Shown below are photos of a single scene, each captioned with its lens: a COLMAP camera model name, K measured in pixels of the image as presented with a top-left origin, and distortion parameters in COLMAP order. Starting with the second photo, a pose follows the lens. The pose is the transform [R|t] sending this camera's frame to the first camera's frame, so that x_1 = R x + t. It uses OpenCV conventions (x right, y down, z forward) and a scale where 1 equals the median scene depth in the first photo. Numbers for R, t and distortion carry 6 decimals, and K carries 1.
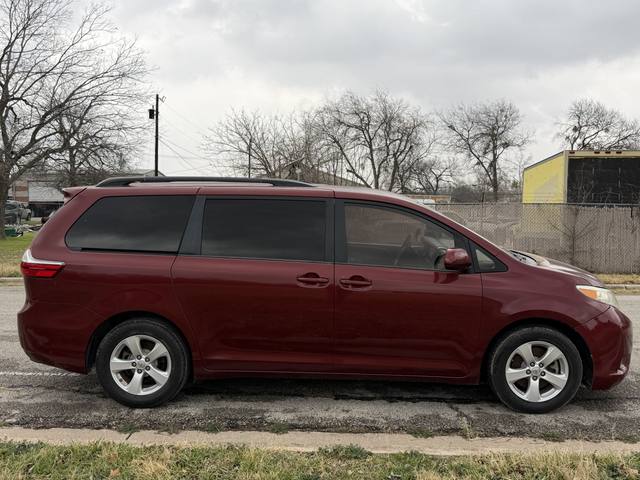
lens RADIAL K [[637.2, 0, 322.9], [0, 637.2, 240.7], [0, 0, 1]] dist [0.131346, -0.259991]
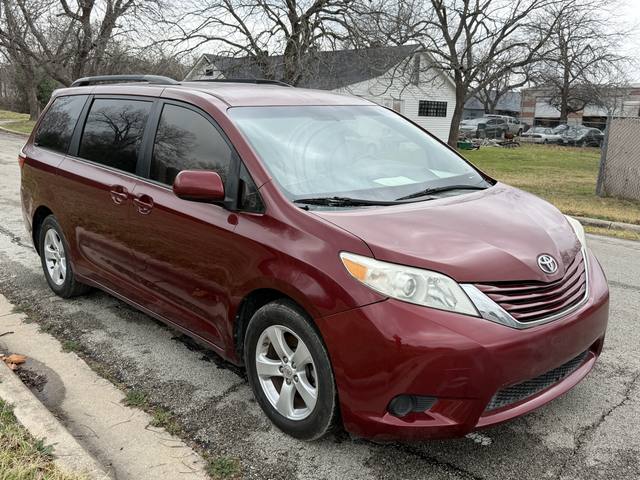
lens RADIAL K [[637.2, 0, 322.9], [0, 637.2, 240.7], [0, 0, 1]] dist [0.131346, -0.259991]
pose [[0.697971, 0.158873, -0.698281, 0.782170], [-0.070631, 0.985599, 0.153645, -0.028374], [0.712635, -0.057919, 0.699140, 0.584309]]
